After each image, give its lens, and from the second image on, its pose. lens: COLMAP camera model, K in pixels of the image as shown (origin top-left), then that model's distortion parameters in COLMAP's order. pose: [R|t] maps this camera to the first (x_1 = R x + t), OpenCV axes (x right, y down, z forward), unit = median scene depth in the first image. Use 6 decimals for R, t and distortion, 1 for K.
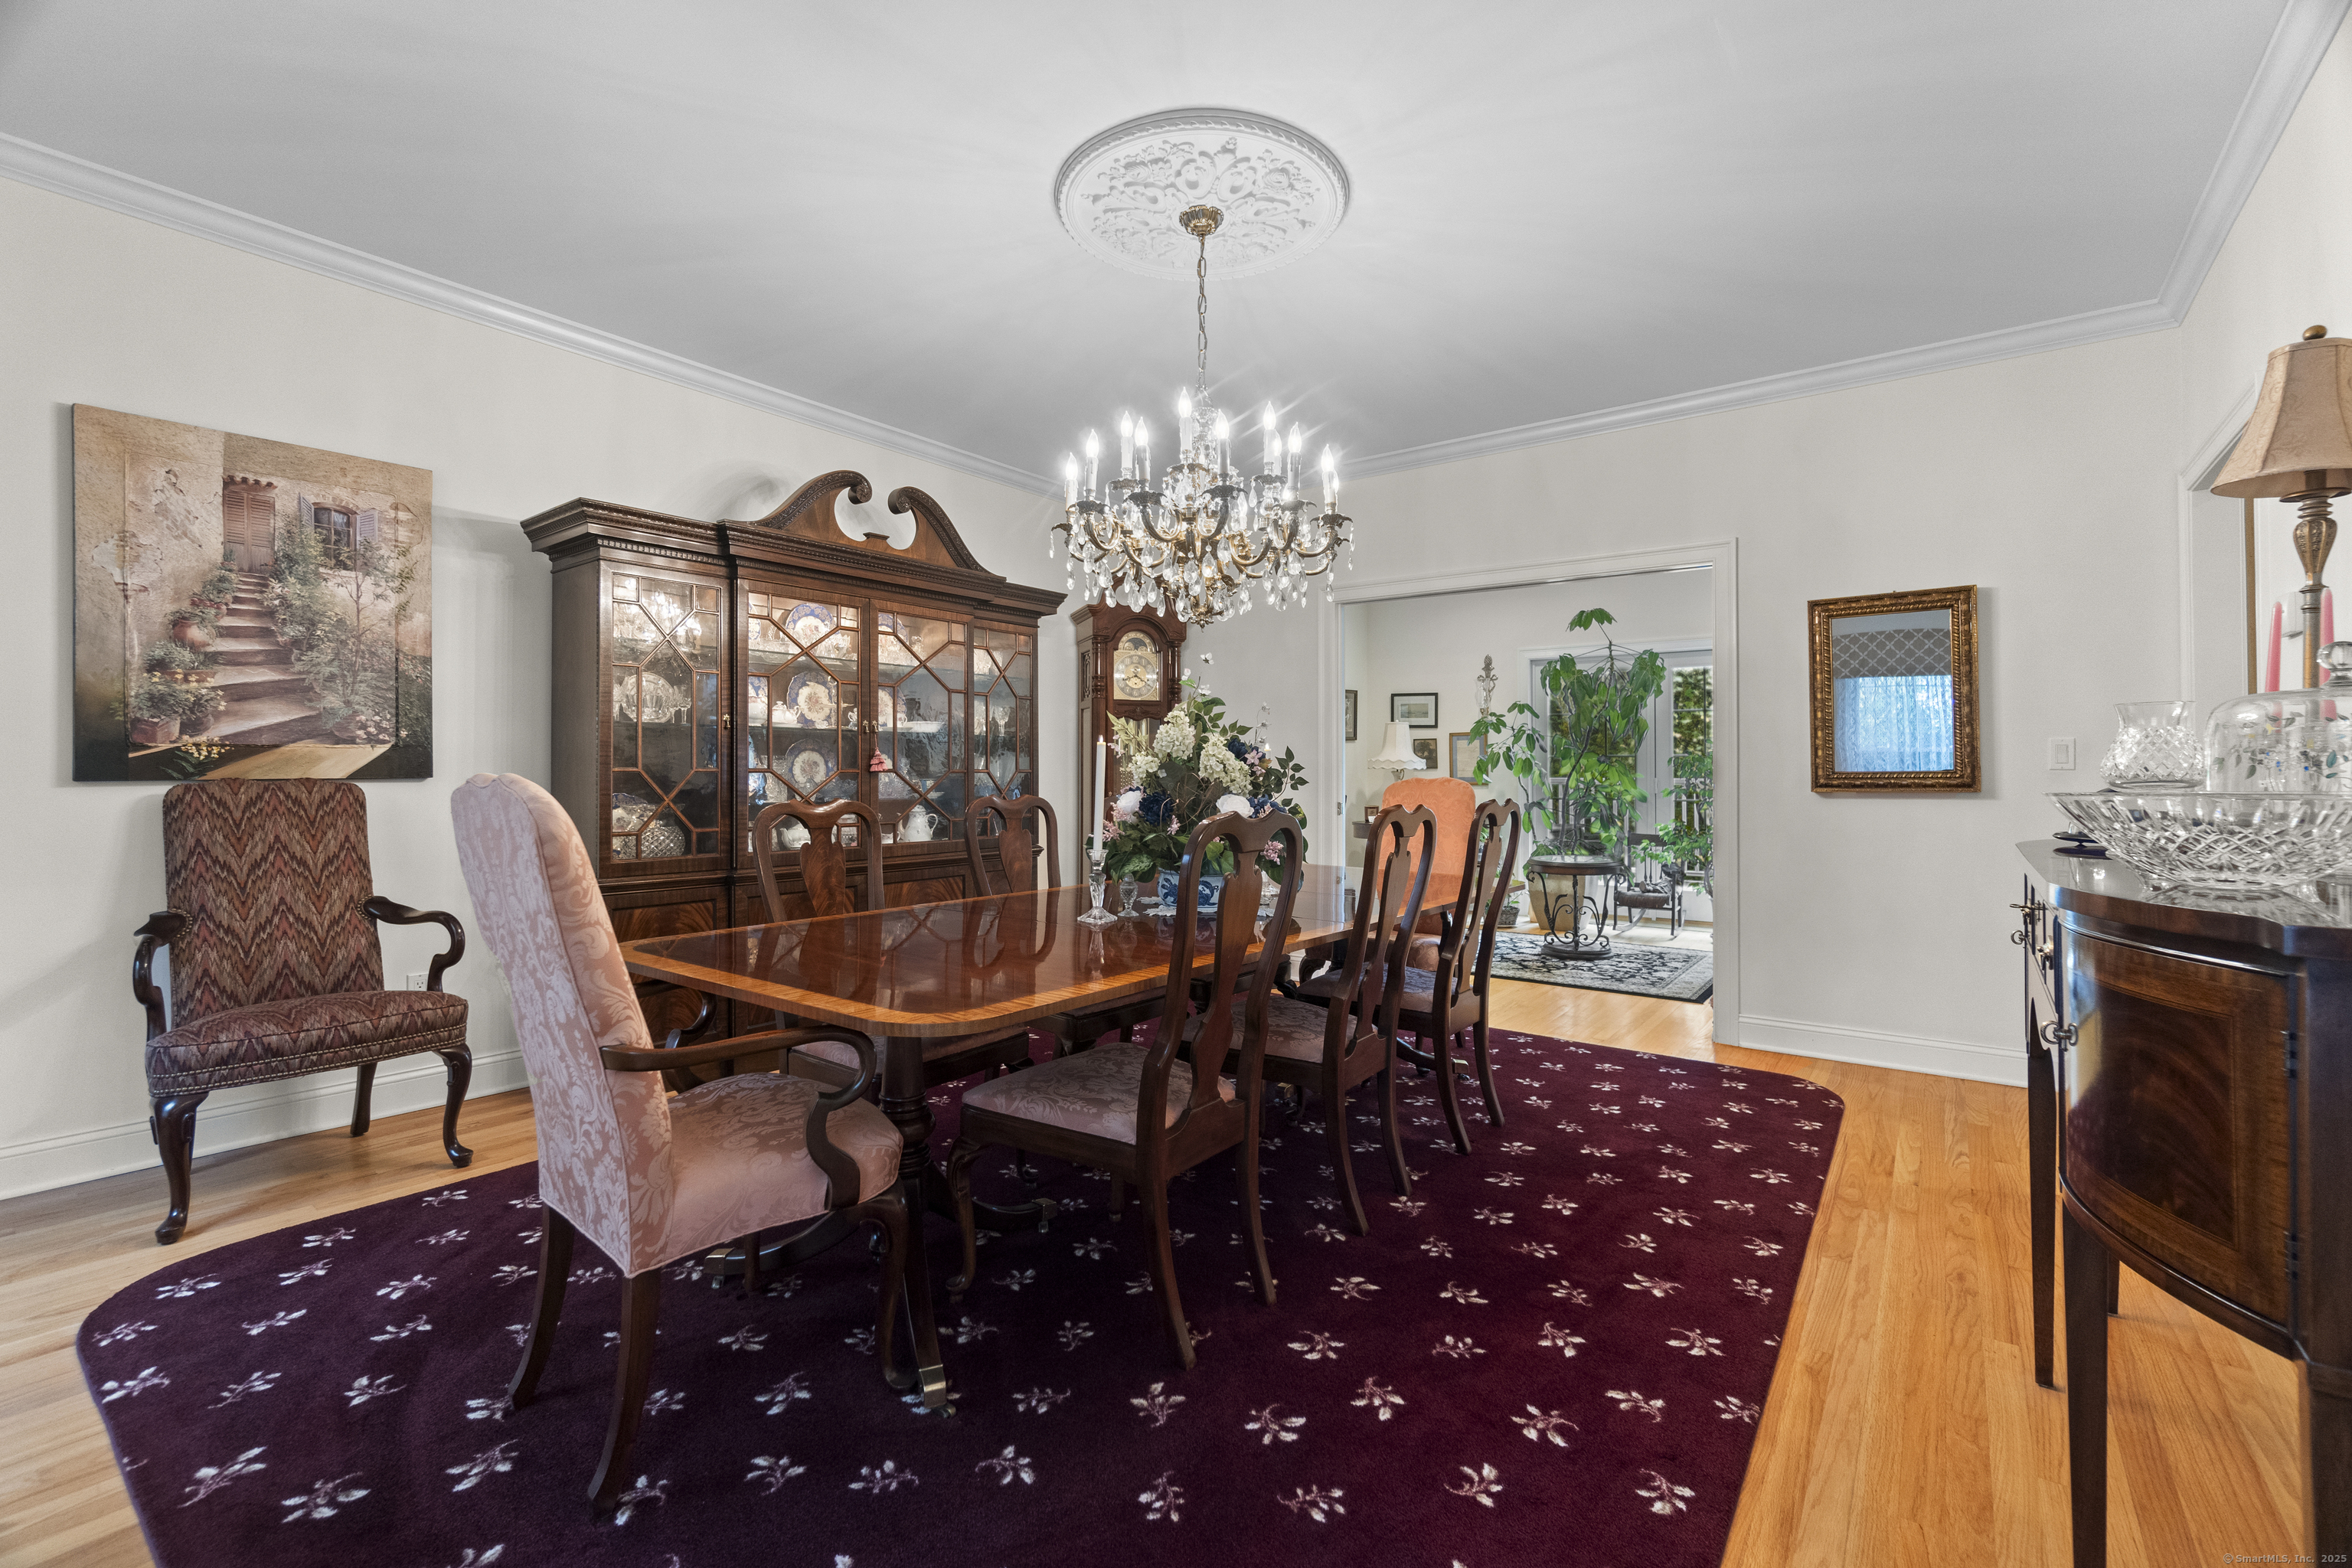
lens RADIAL K [[1009.3, 0, 1169.8], [0, 1009.3, 773.8], [0, 0, 1]] dist [-0.001859, 0.000293]
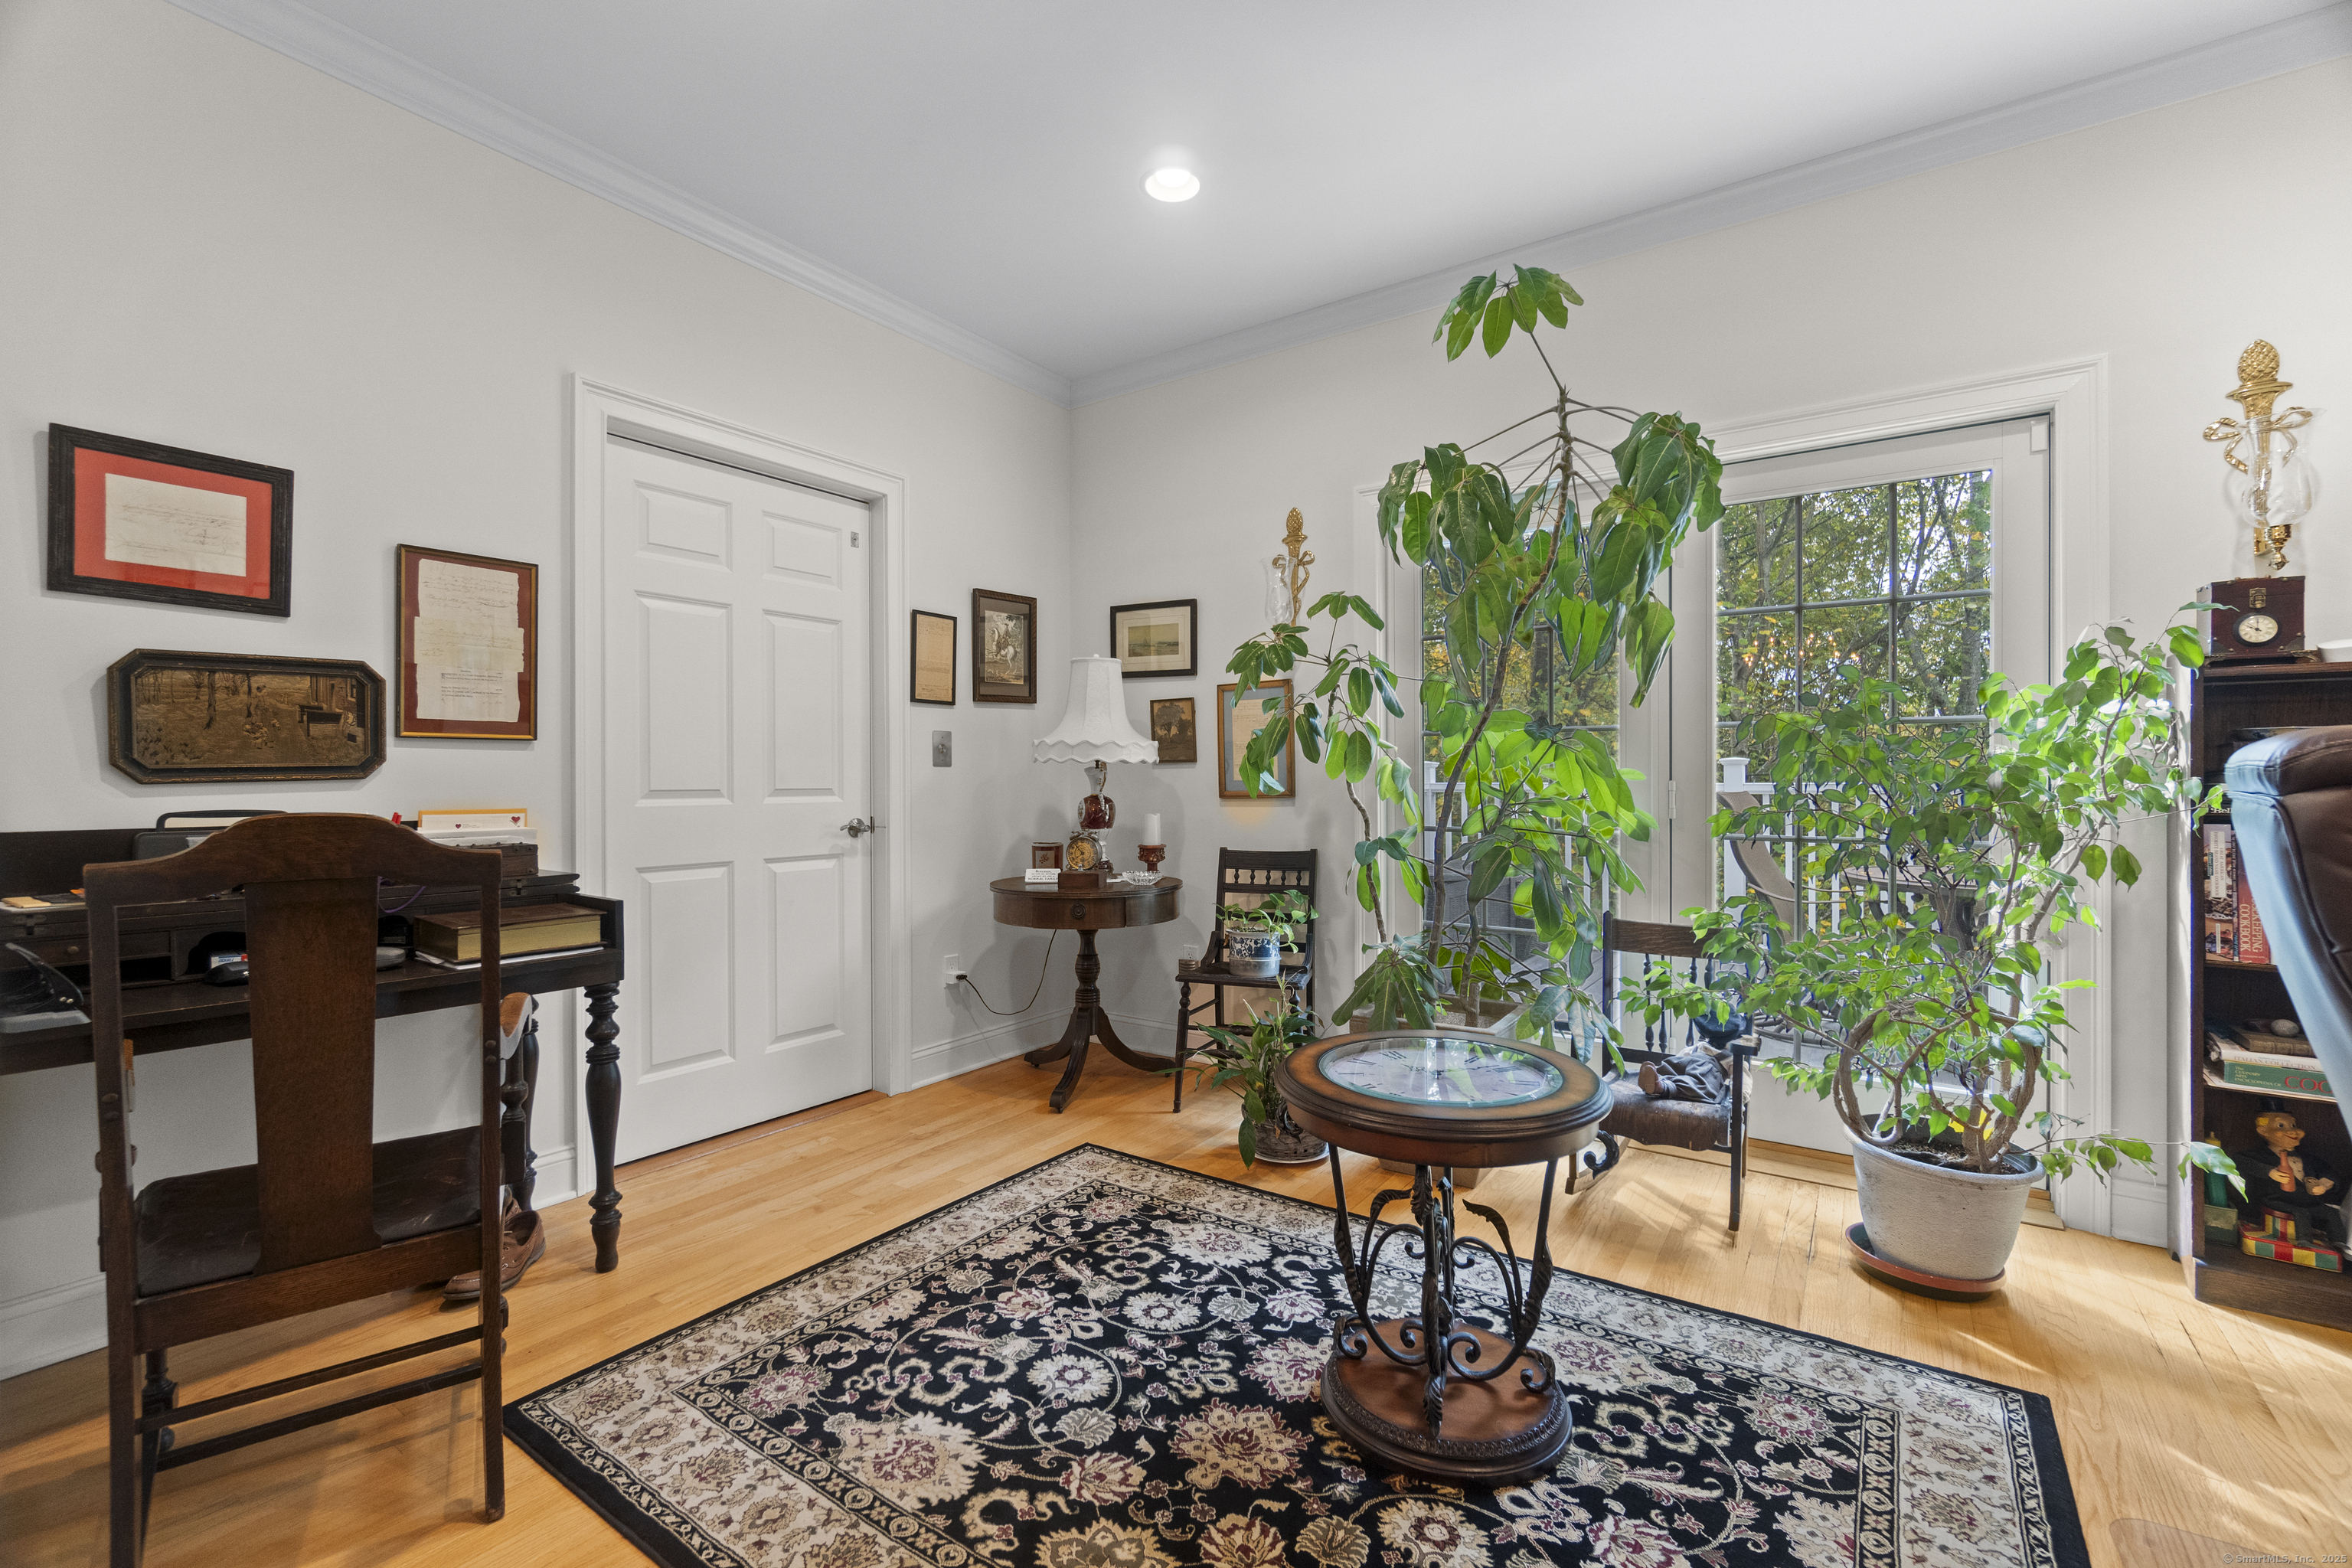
lens RADIAL K [[1009.3, 0, 1176.2], [0, 1009.3, 786.0], [0, 0, 1]] dist [-0.001859, 0.000293]
pose [[0.998944, -0.001550, 0.045911, 0.205823], [0.001498, 0.999998, 0.001179, 0.004302], [-0.045913, -0.001109, 0.998945, 0.470437]]
